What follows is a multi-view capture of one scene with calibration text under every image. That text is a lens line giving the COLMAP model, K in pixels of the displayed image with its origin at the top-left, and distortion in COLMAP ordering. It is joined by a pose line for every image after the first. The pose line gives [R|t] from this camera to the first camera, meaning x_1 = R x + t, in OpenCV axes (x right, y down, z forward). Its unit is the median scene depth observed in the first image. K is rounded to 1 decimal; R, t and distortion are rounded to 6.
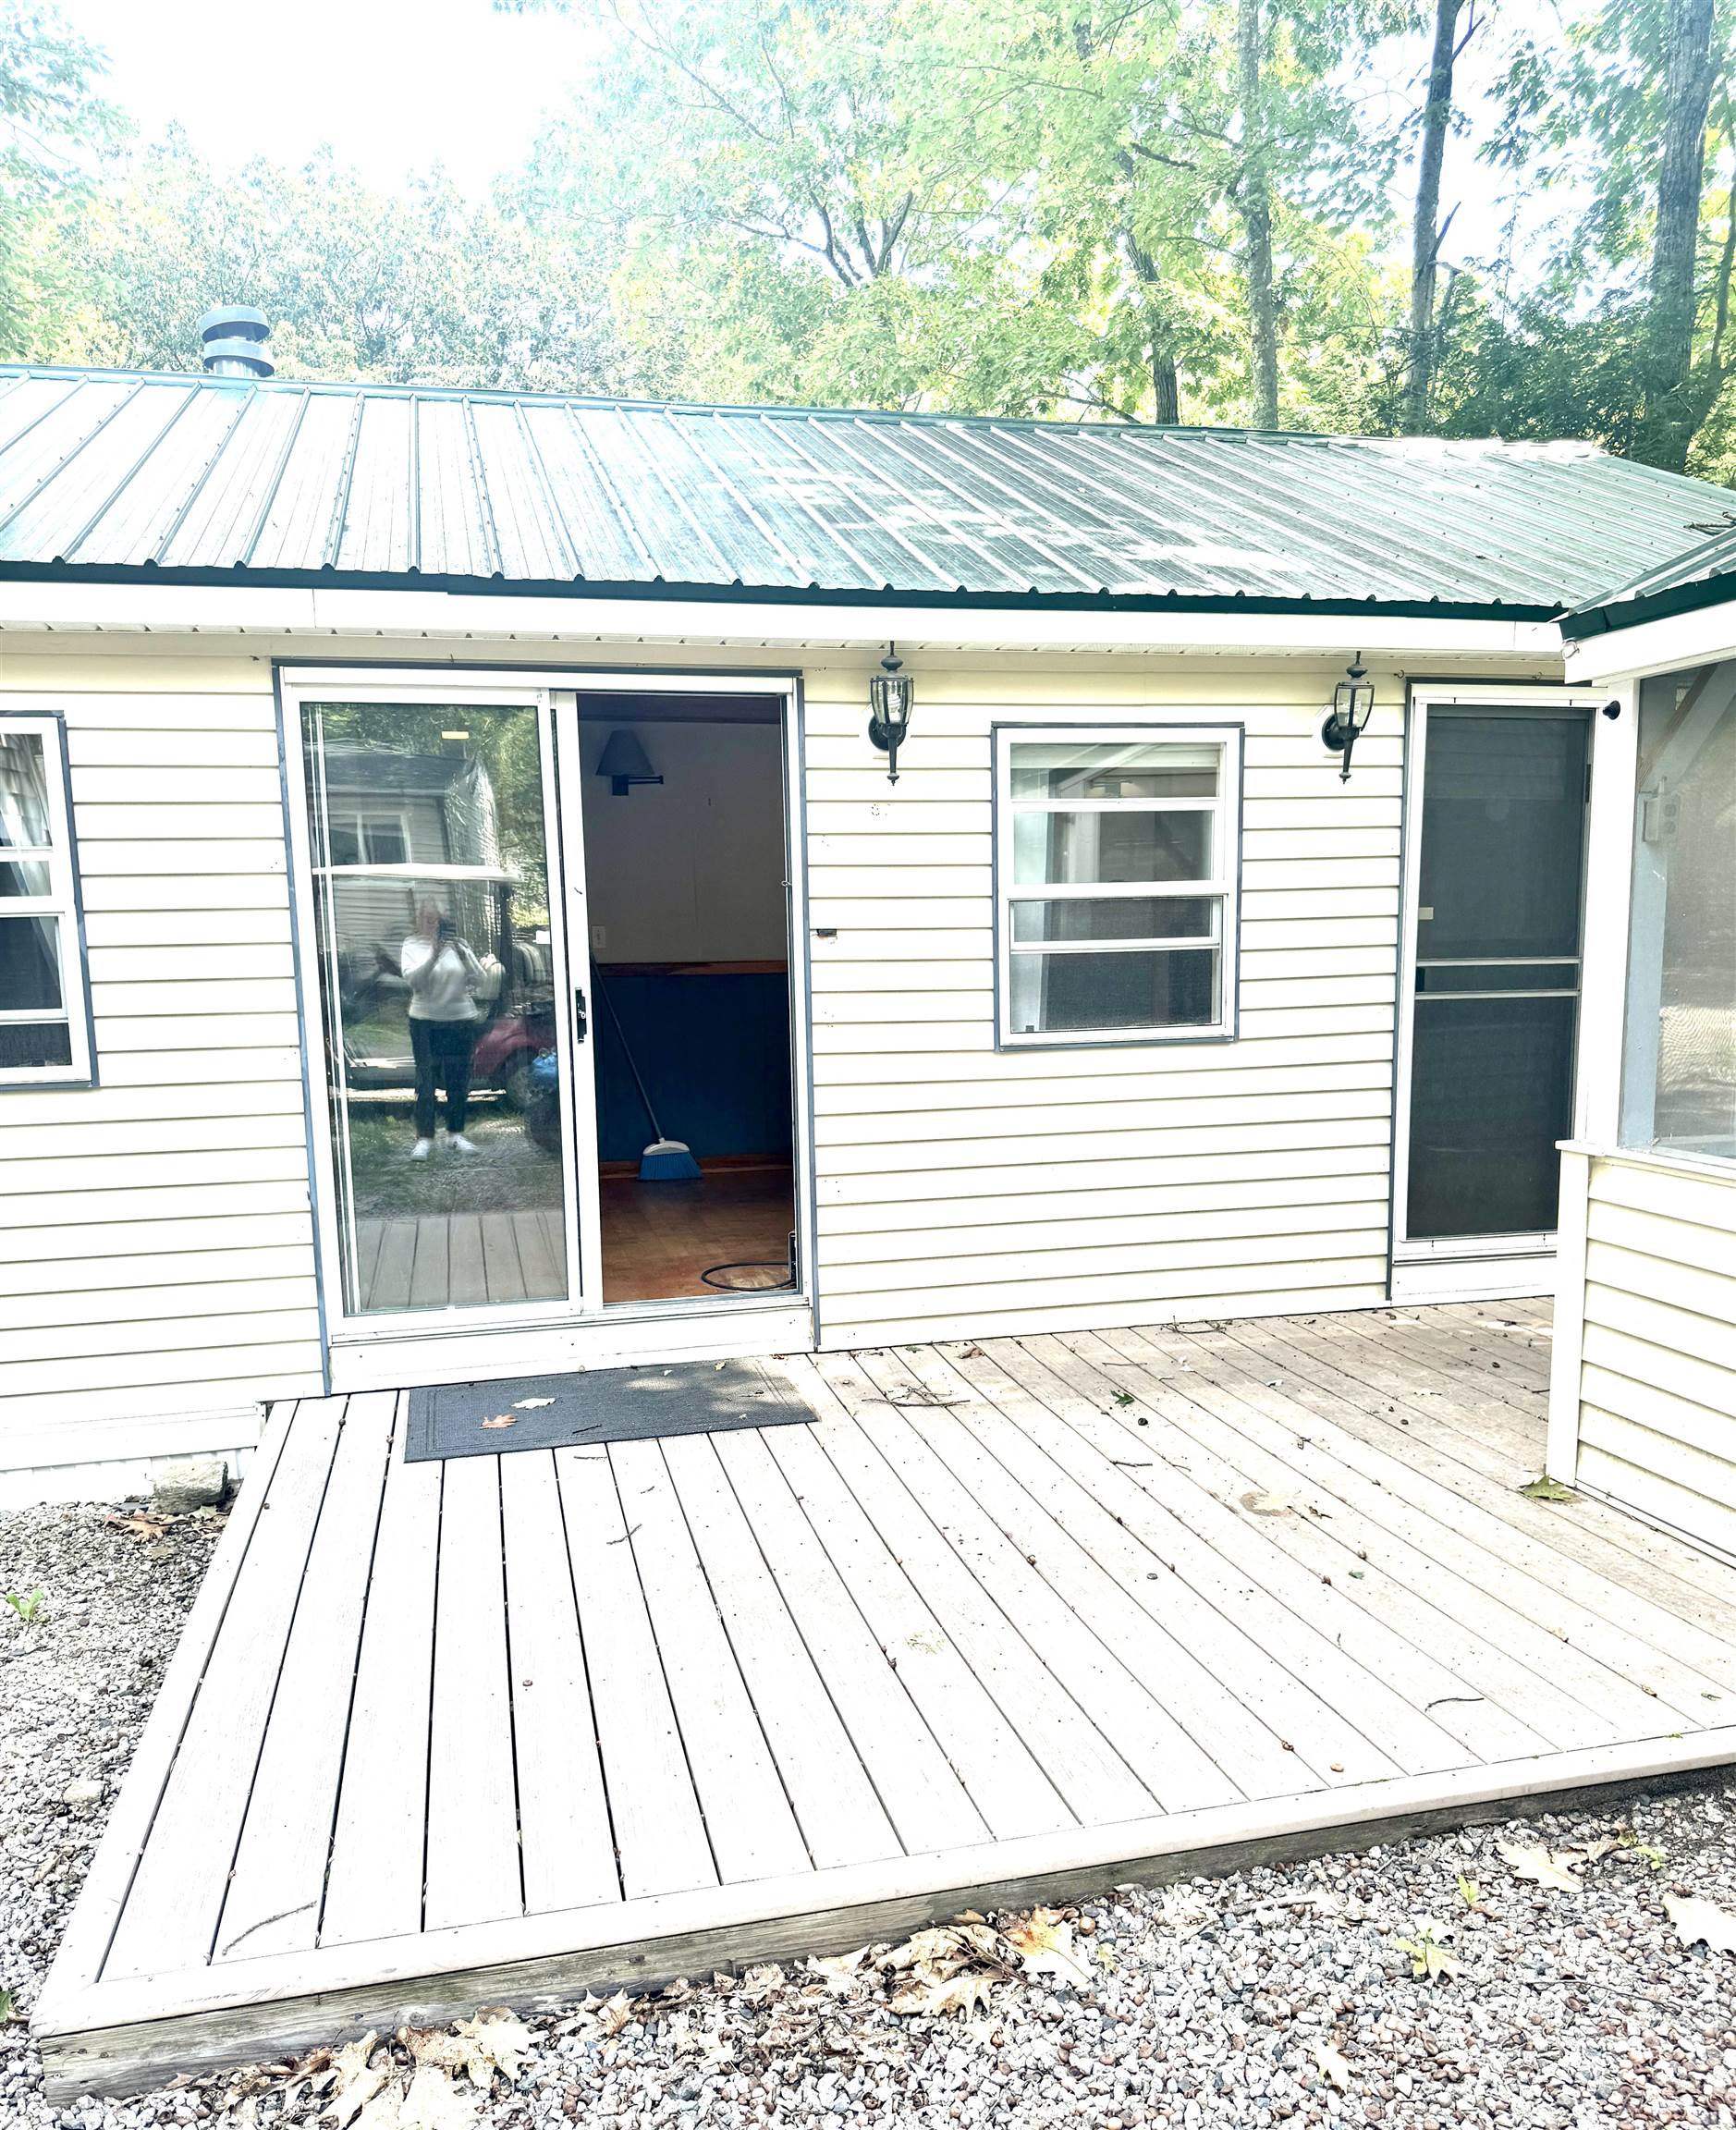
lens RADIAL K [[1651.9, 0, 903.8], [0, 1651.9, 1190.7], [0, 0, 1]] dist [0.098926, -0.102177]
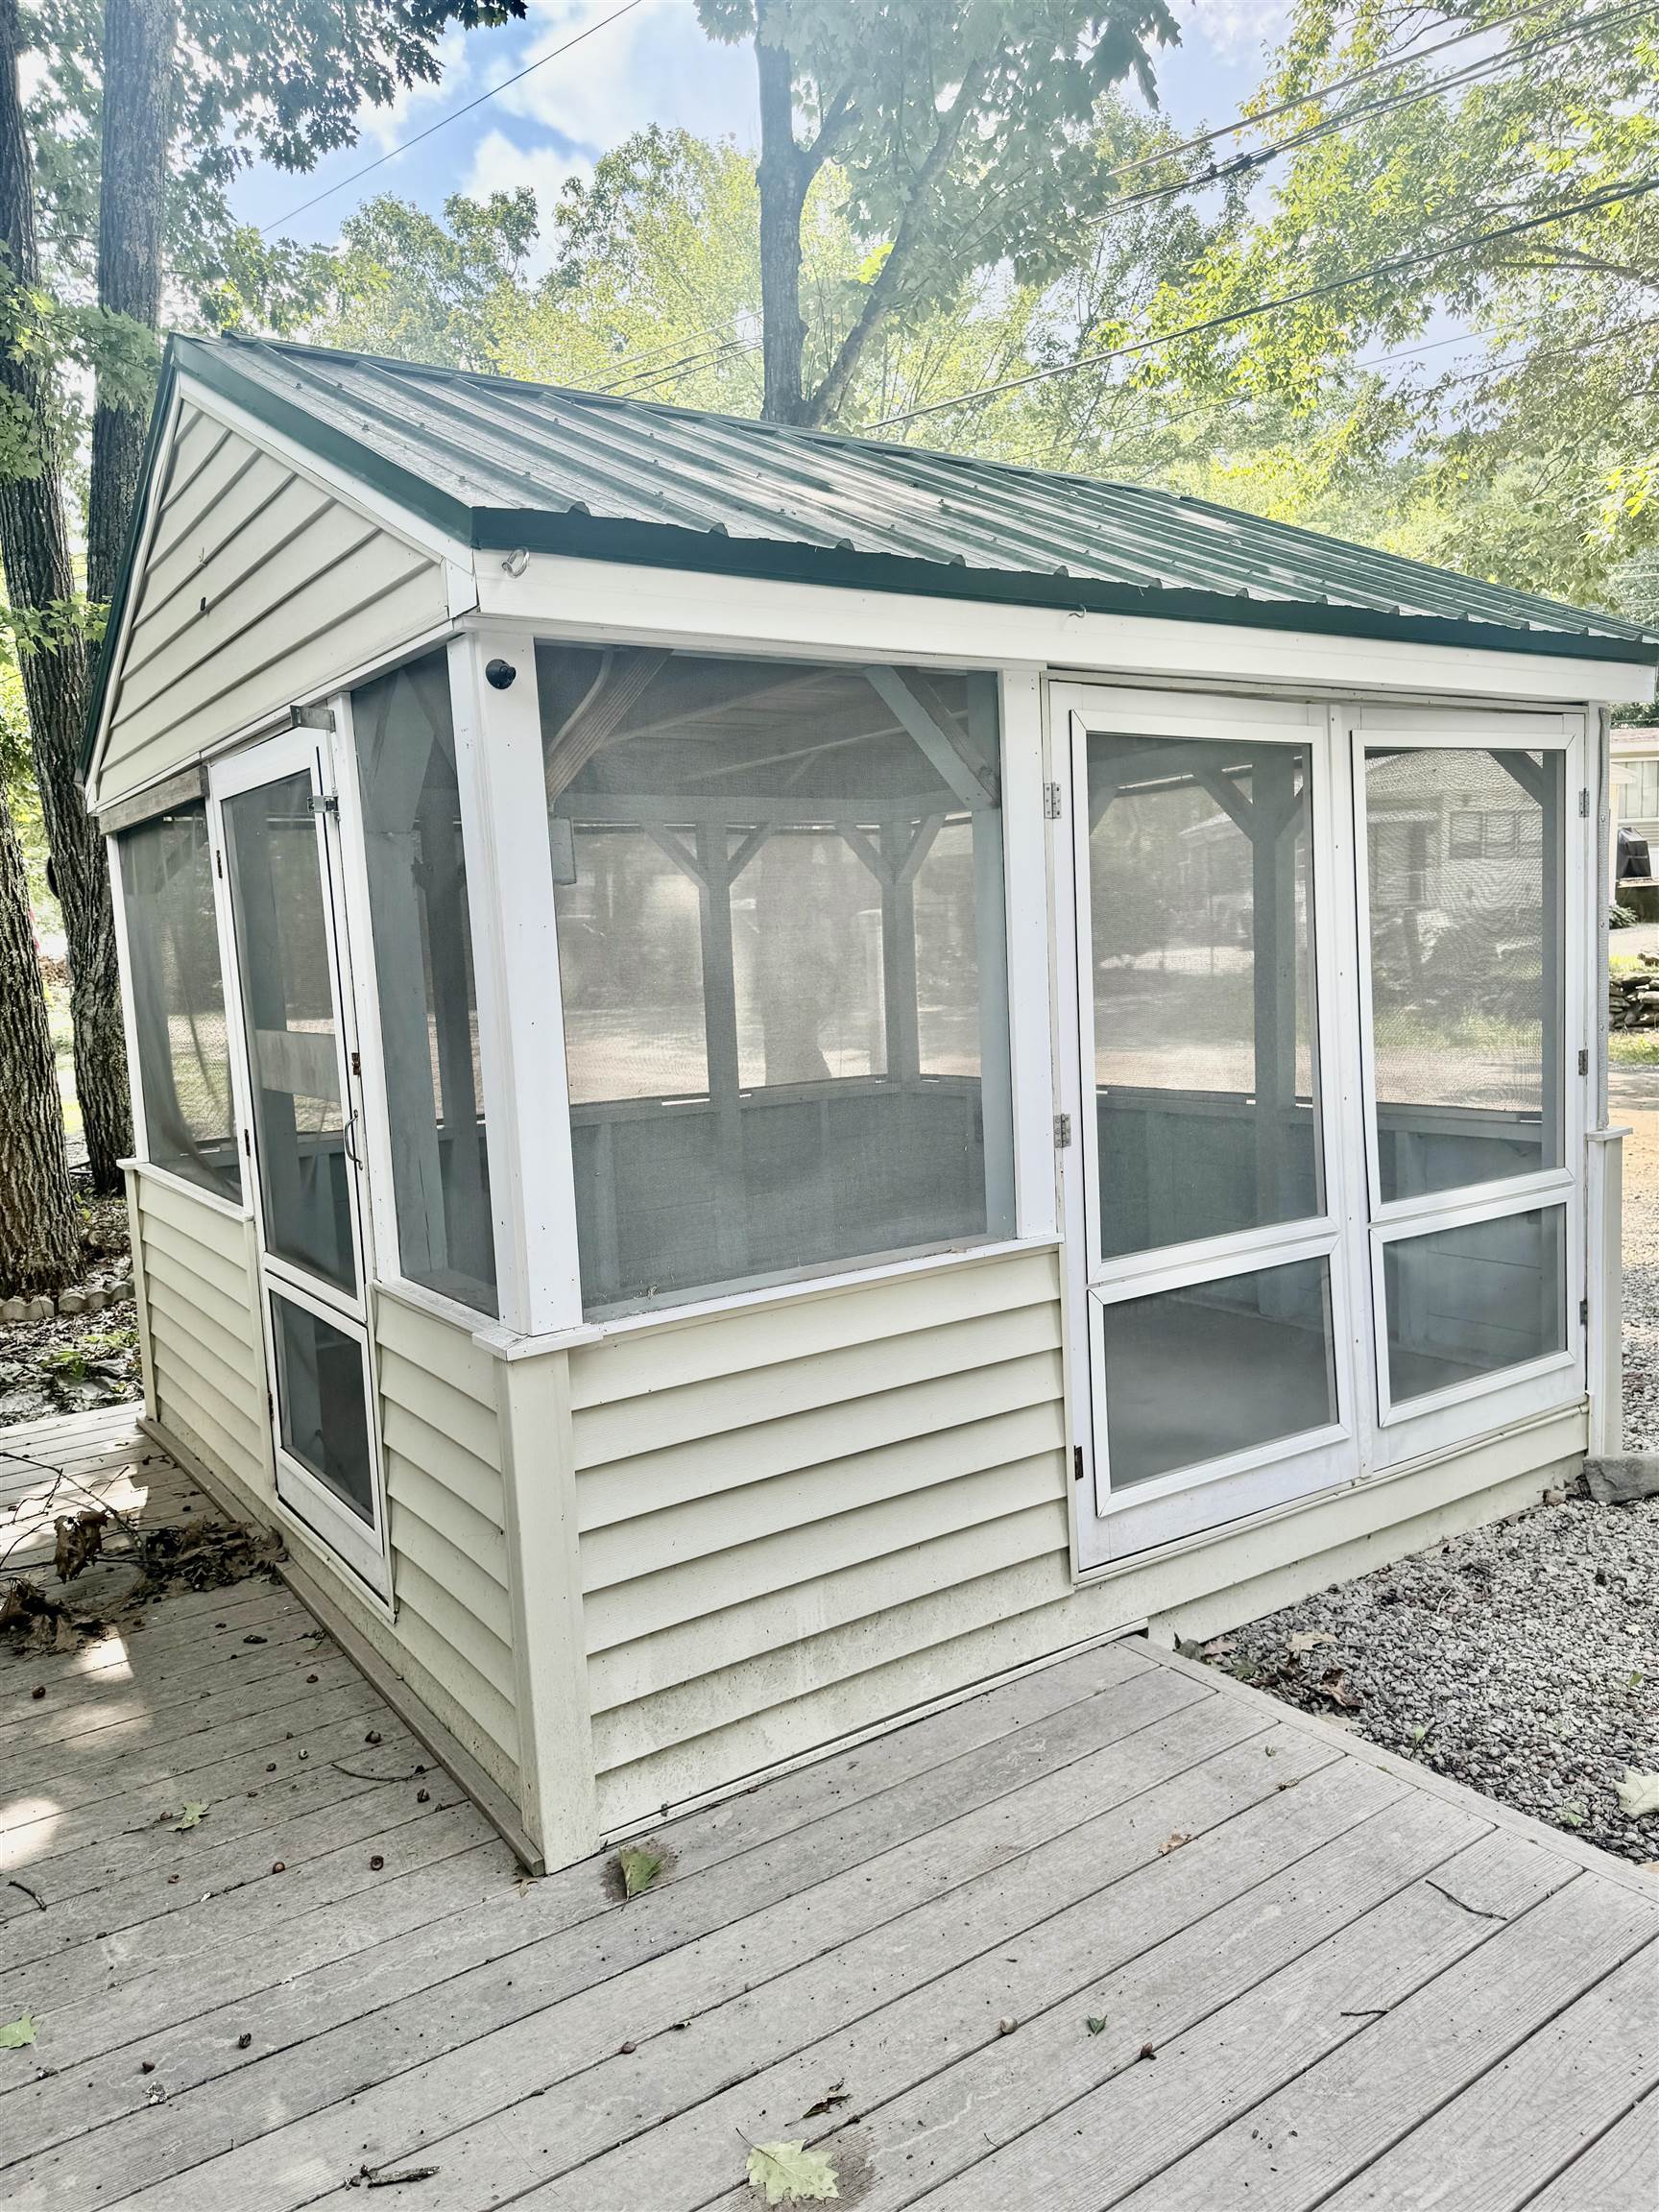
lens RADIAL K [[1561.4, 0, 847.7], [0, 1561.4, 1114.8], [0, 0, 1]] dist [0.133793, -0.145797]
pose [[-0.338426, -0.075525, 0.937957, -0.154973], [0.199148, 0.968447, 0.149835, -0.138340], [-0.919678, 0.237500, -0.312707, 0.820391]]
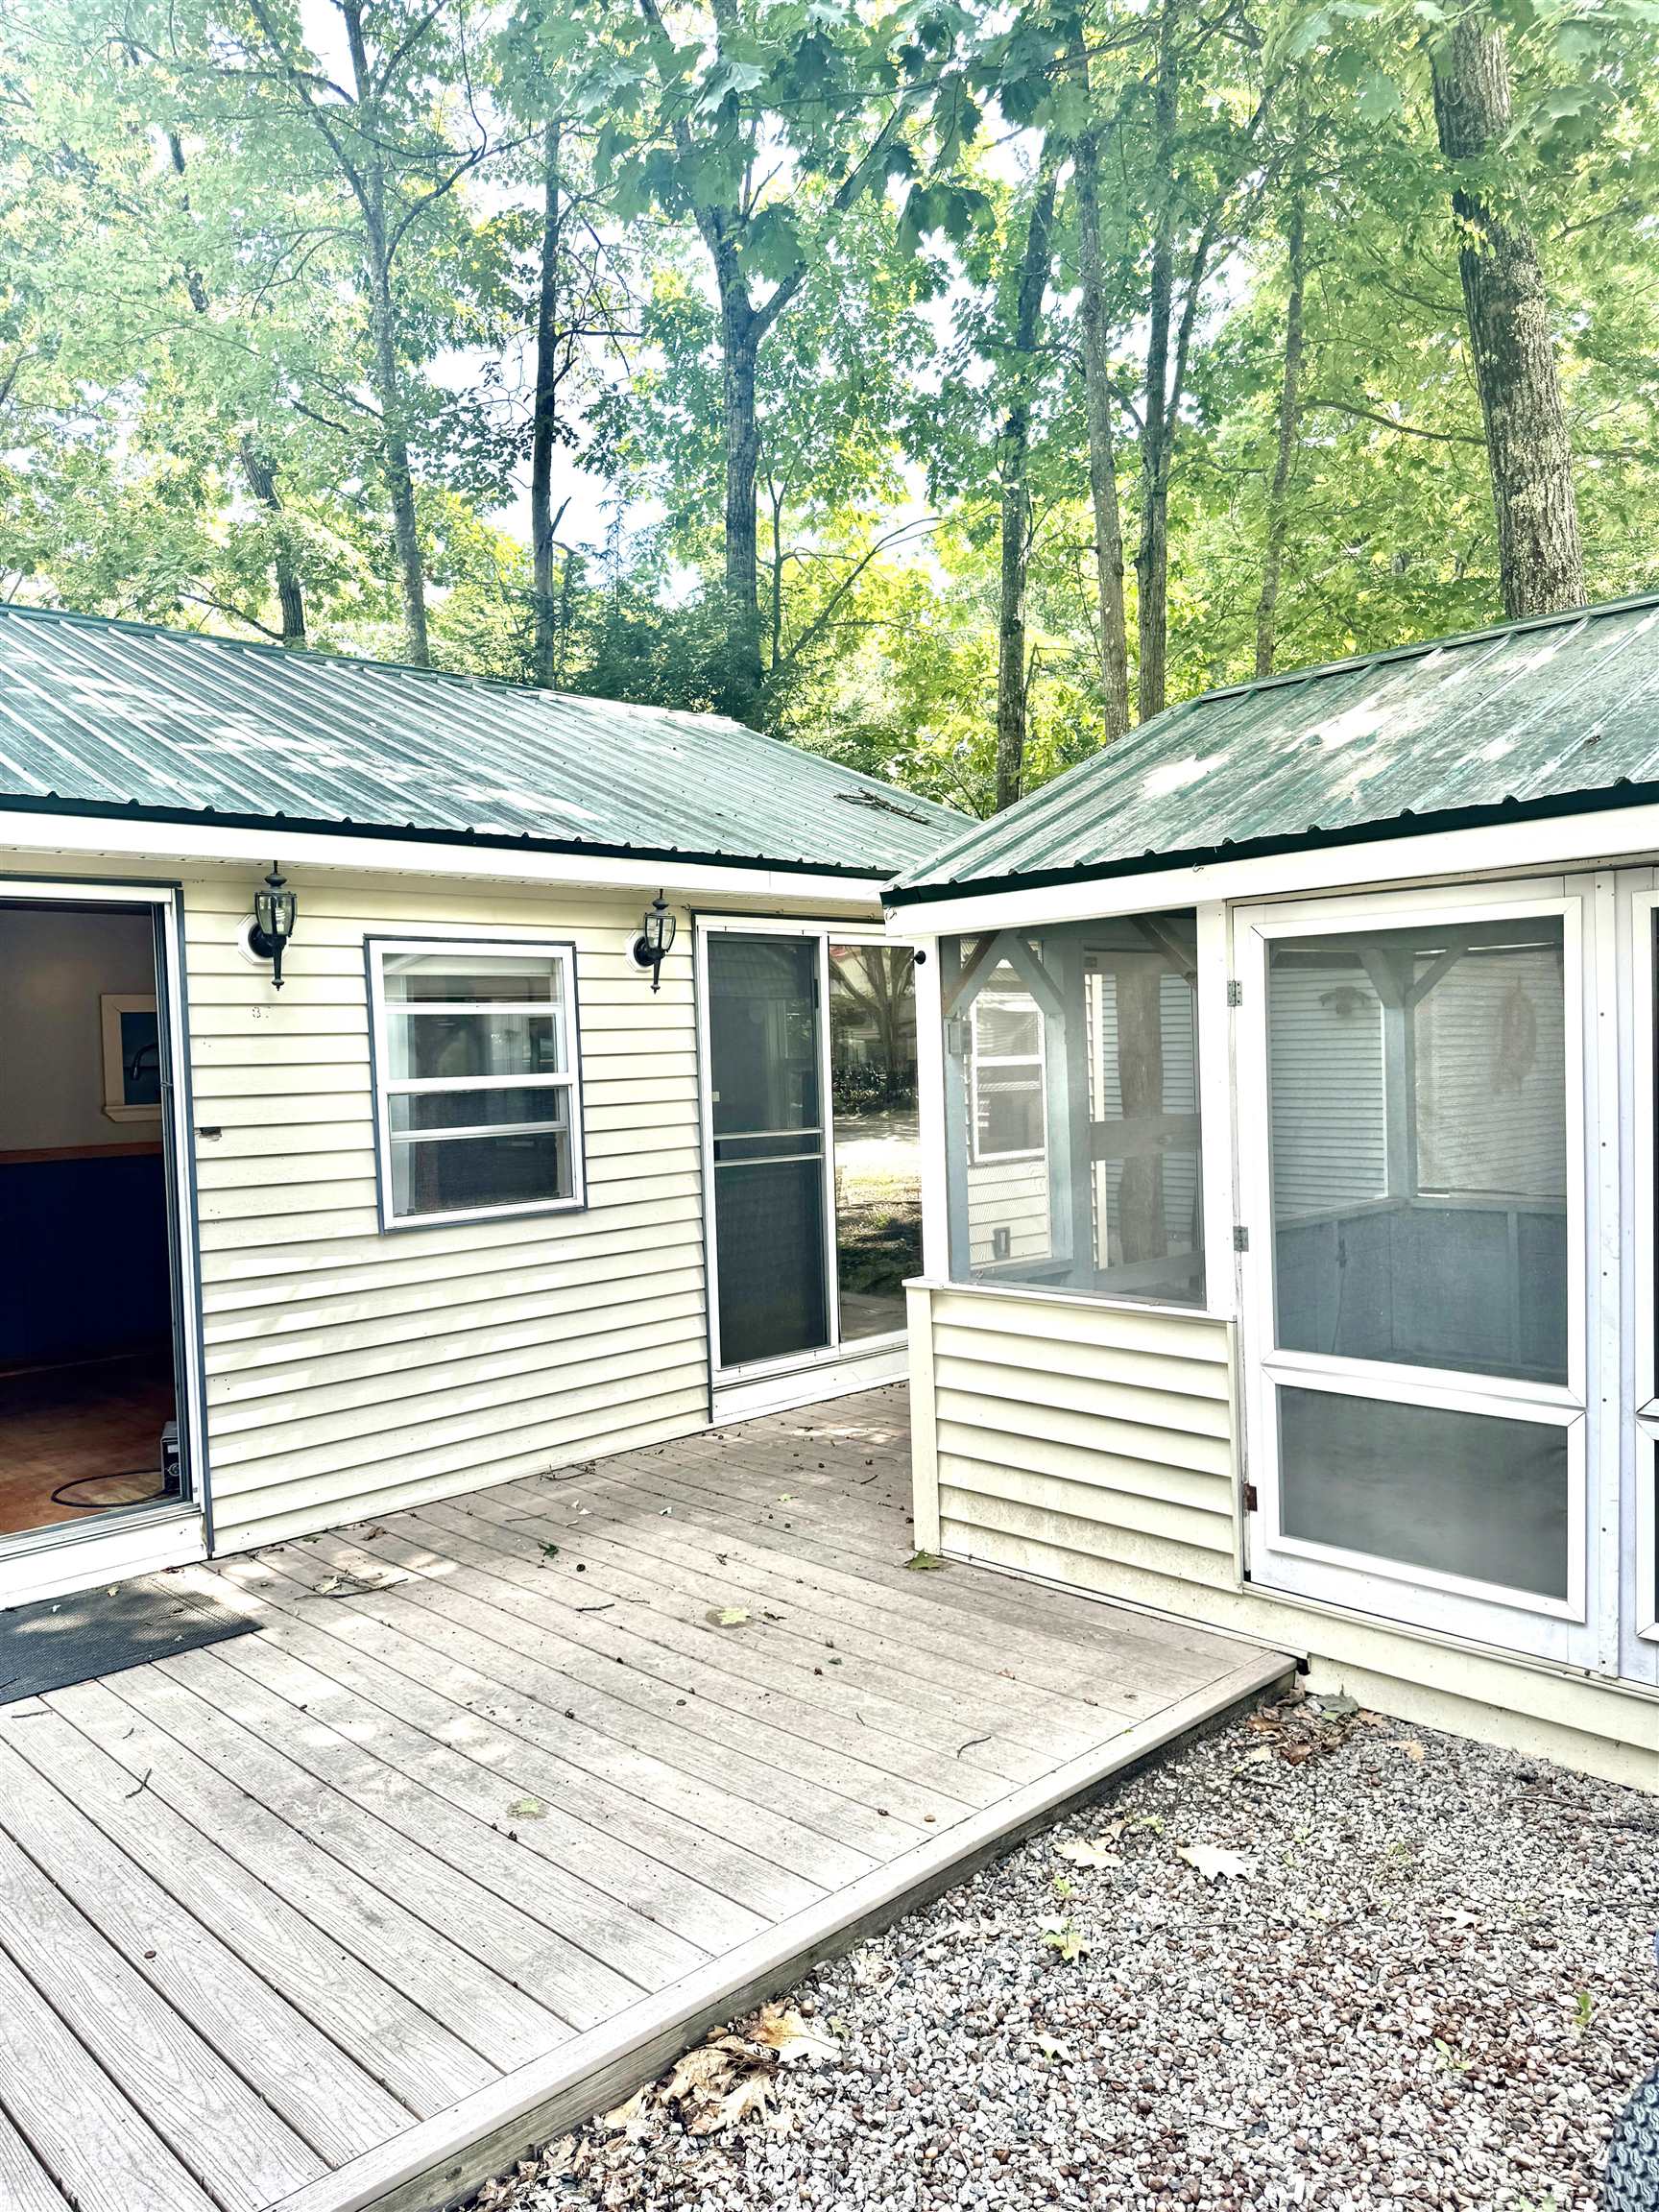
lens RADIAL K [[1561.4, 0, 847.7], [0, 1561.4, 1114.8], [0, 0, 1]] dist [0.133793, -0.145797]
pose [[0.868785, -0.030360, 0.494259, -0.185999], [0.096241, 0.989439, -0.108392, -0.023268], [-0.485748, 0.141737, 0.862531, -0.025491]]
